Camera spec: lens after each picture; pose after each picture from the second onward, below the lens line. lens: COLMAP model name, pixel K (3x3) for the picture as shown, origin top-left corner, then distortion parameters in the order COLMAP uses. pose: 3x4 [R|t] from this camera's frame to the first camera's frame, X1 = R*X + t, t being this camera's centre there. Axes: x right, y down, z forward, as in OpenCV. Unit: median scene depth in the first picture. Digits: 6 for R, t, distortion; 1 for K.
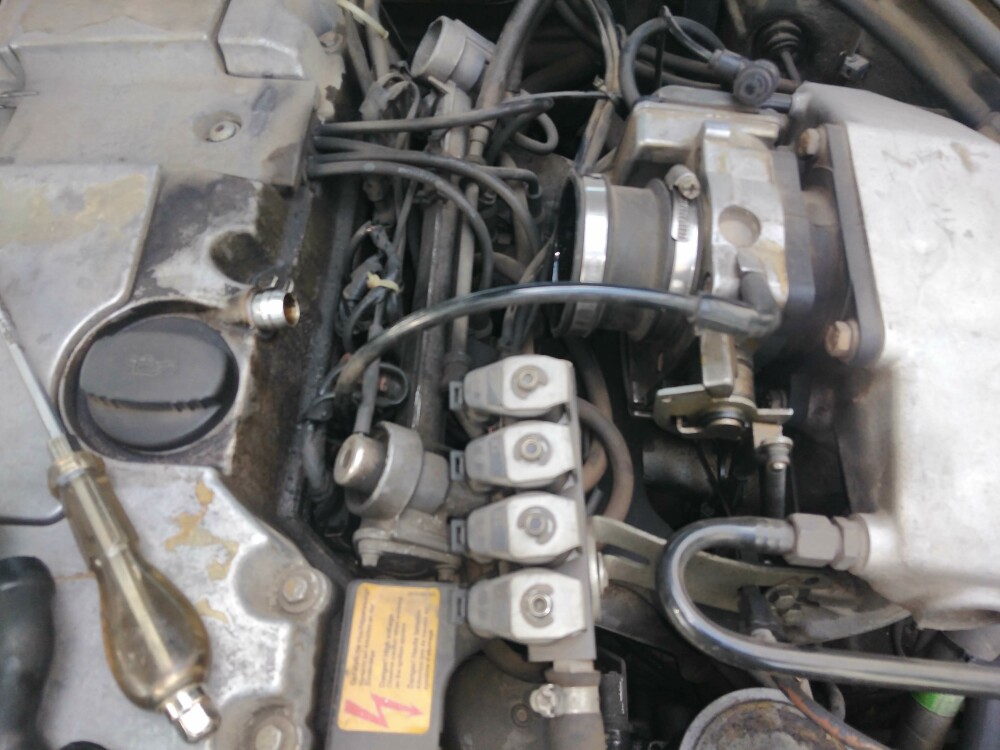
lens RADIAL K [[706.1, 0, 500.0], [0, 706.1, 375.0], [0, 0, 1]] dist [-0.002737, -0.041858]
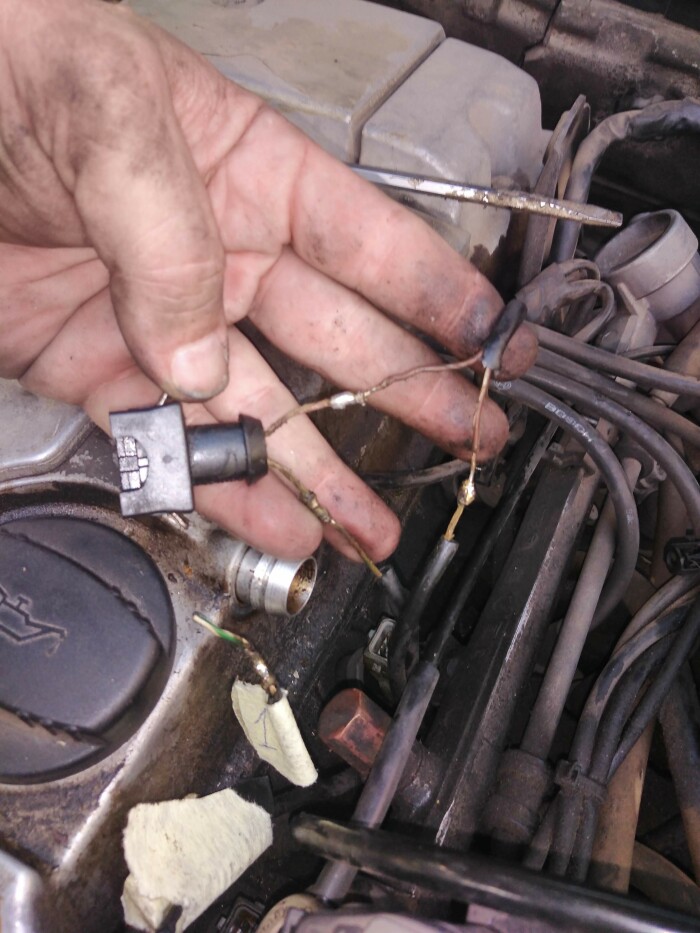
lens RADIAL K [[658.8, 0, 350.0], [0, 658.8, 466.5], [0, 0, 1]] dist [-0.002737, -0.041858]
pose [[0.906648, 0.385858, -0.170598, -0.218021], [-0.399160, 0.915477, -0.050724, -0.174300], [0.136606, 0.114085, 0.984034, 0.500610]]
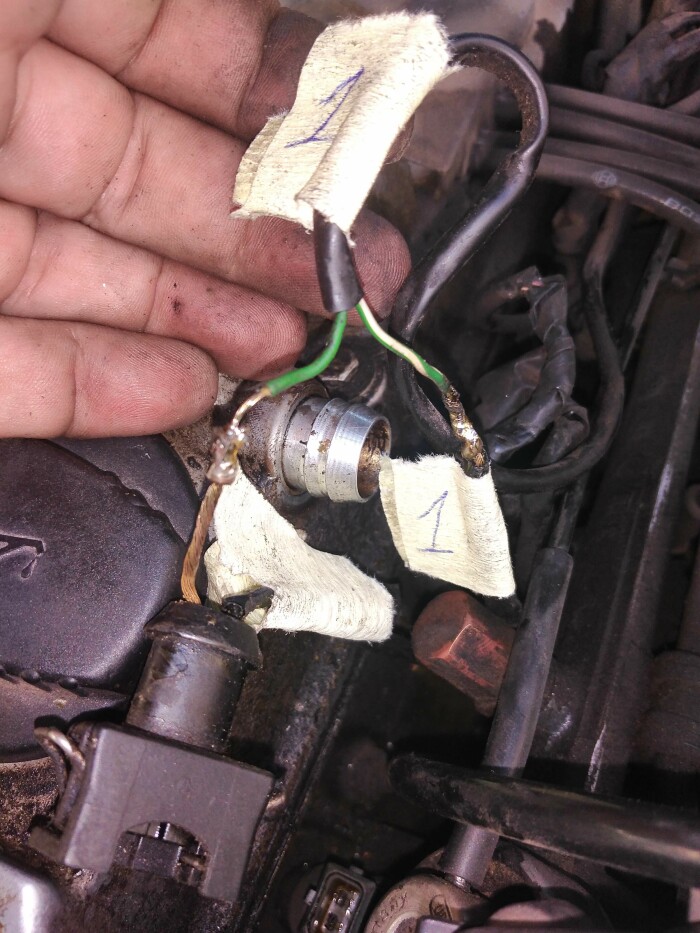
lens RADIAL K [[658.8, 0, 350.0], [0, 658.8, 466.5], [0, 0, 1]] dist [-0.002737, -0.041858]
pose [[0.934581, 0.317305, -0.160859, -0.258116], [-0.308884, 0.948092, 0.075582, -0.115723], [0.176492, -0.020951, 0.984079, 0.657039]]
